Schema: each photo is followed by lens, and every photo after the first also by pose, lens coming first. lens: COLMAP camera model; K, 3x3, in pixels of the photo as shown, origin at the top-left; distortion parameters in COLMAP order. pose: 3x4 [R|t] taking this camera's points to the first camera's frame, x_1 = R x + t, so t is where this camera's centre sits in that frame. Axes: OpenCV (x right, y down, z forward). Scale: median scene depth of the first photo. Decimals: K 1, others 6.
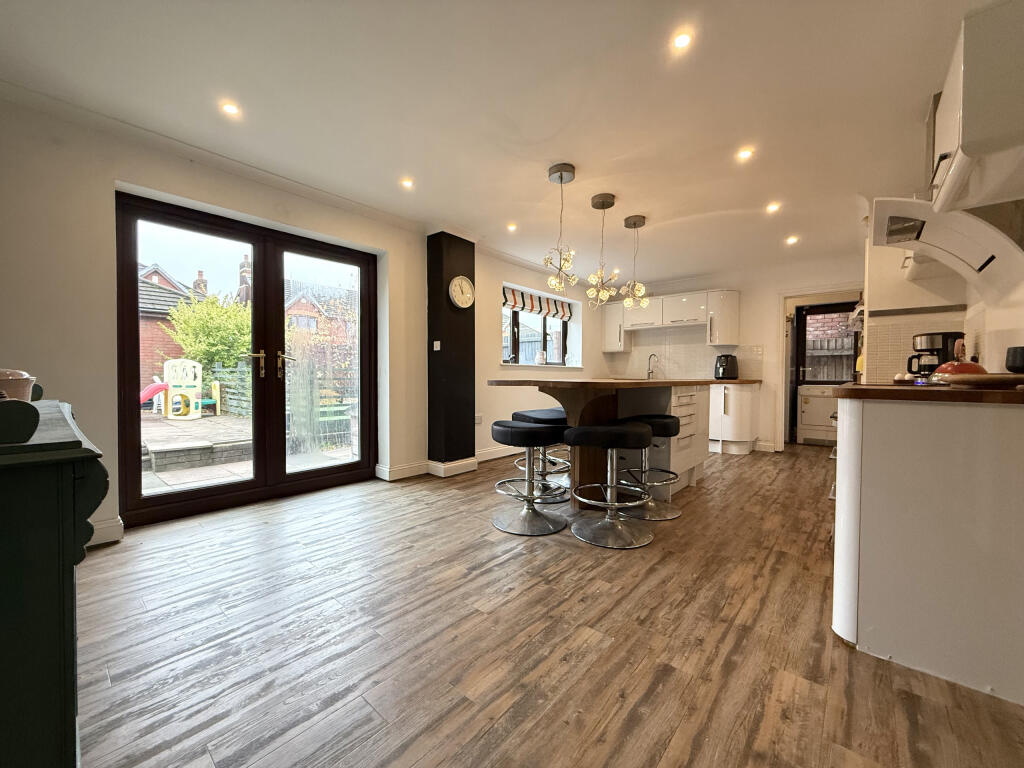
lens RADIAL K [[408.2, 0, 510.4], [0, 408.2, 381.6], [0, 0, 1]] dist [0.000700, 0.000585]
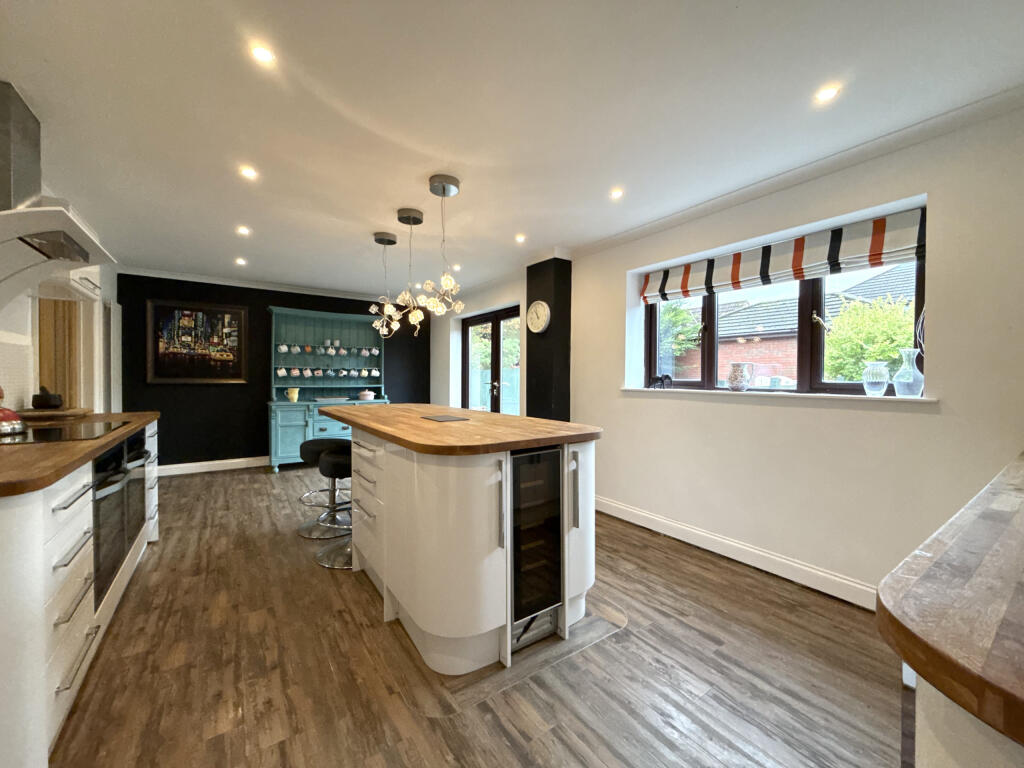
lens RADIAL K [[408.2, 0, 510.4], [0, 408.2, 381.6], [0, 0, 1]] dist [0.000700, 0.000585]
pose [[-0.246269, 0.009362, -0.969156, 1.475867], [-0.020638, 0.999676, 0.014901, -0.127119], [0.968982, 0.023671, -0.245996, 2.019142]]
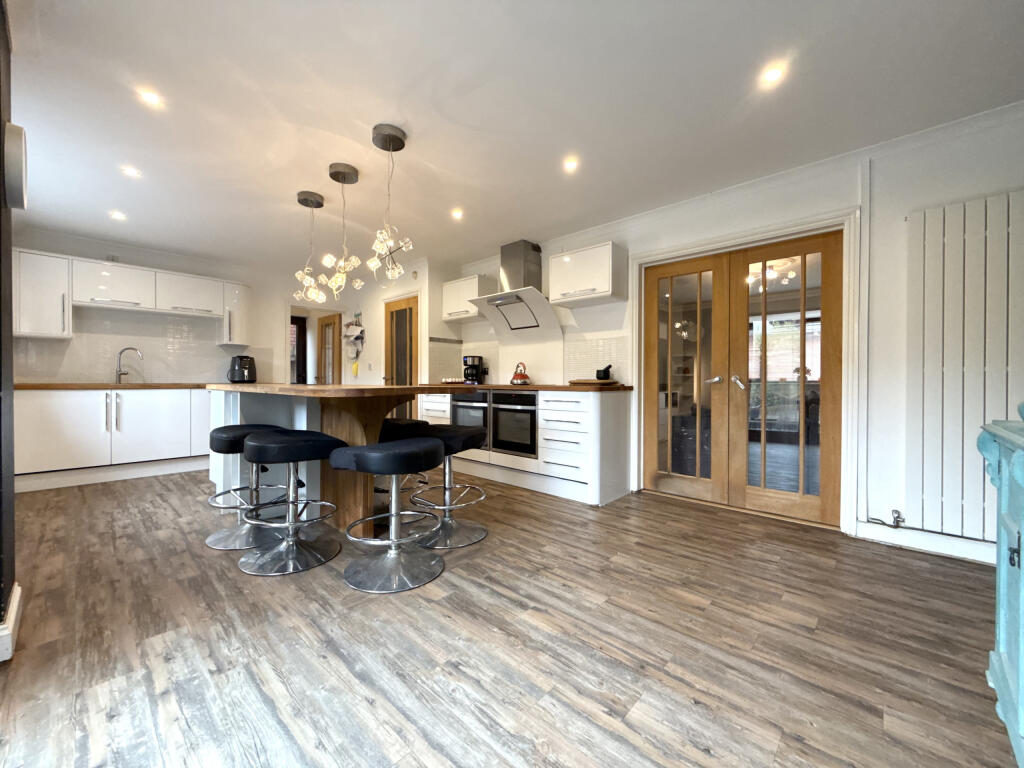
lens RADIAL K [[408.2, 0, 510.4], [0, 408.2, 381.6], [0, 0, 1]] dist [0.000700, 0.000585]
pose [[0.030946, -0.006671, 0.999499, -0.839623], [0.011178, 0.999918, 0.006328, -0.017258], [-0.999459, 0.010976, 0.031018, 0.883773]]
